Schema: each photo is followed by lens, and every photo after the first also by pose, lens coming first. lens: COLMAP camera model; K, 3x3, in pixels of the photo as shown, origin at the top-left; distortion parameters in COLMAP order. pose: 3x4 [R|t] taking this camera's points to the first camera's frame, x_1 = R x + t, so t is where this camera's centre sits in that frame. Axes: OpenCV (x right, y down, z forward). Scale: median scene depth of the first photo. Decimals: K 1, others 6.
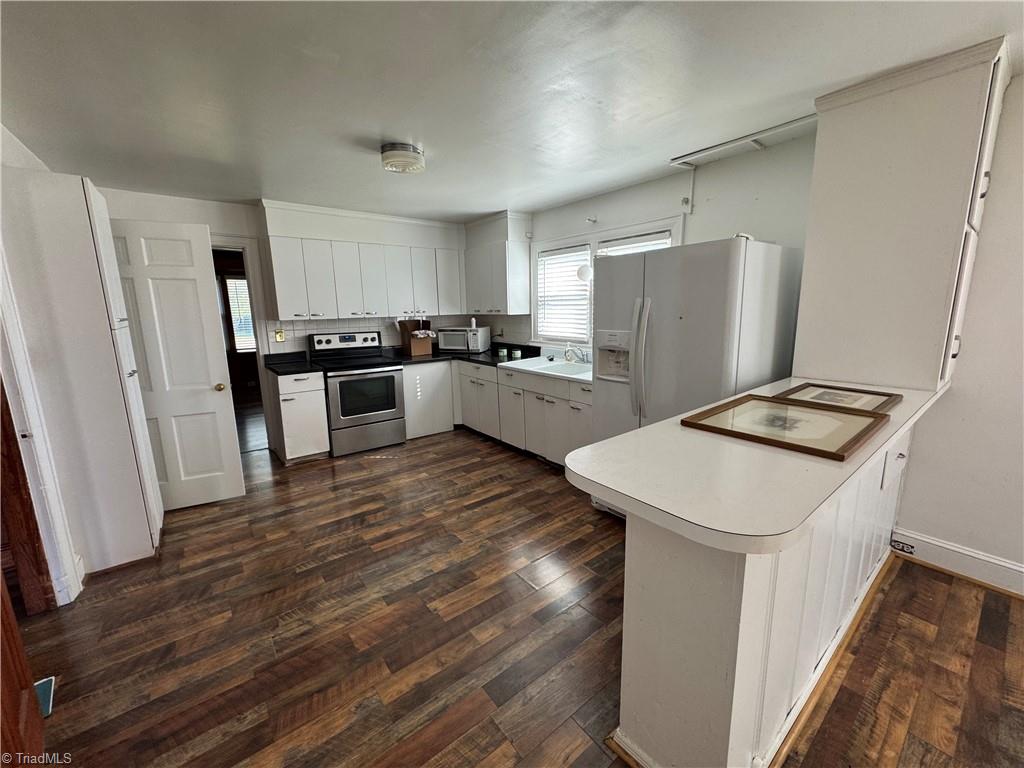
lens RADIAL K [[408.2, 0, 508.2], [0, 408.2, 381.3], [0, 0, 1]] dist [-0.001687, 0.000117]
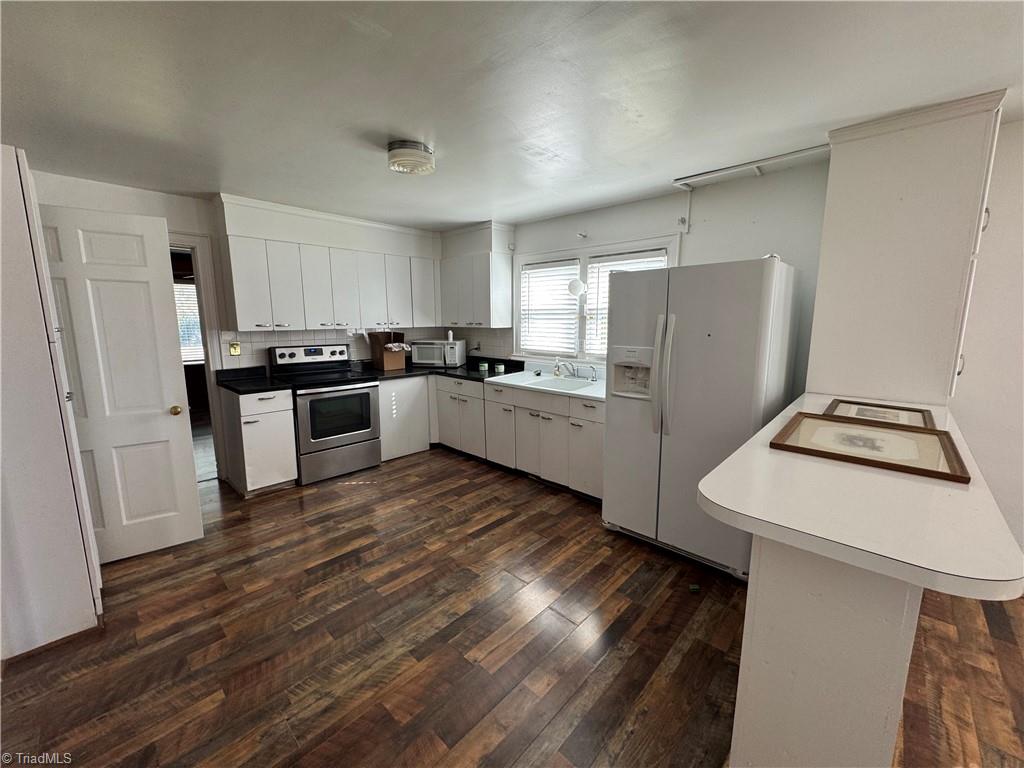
lens RADIAL K [[408.2, 0, 508.5], [0, 408.2, 381.7], [0, 0, 1]] dist [-0.001687, 0.000117]
pose [[0.988101, -0.007183, 0.153640, -0.168879], [0.011468, 0.999569, -0.027025, -0.014958], [-0.153380, 0.028465, 0.987757, 0.068484]]
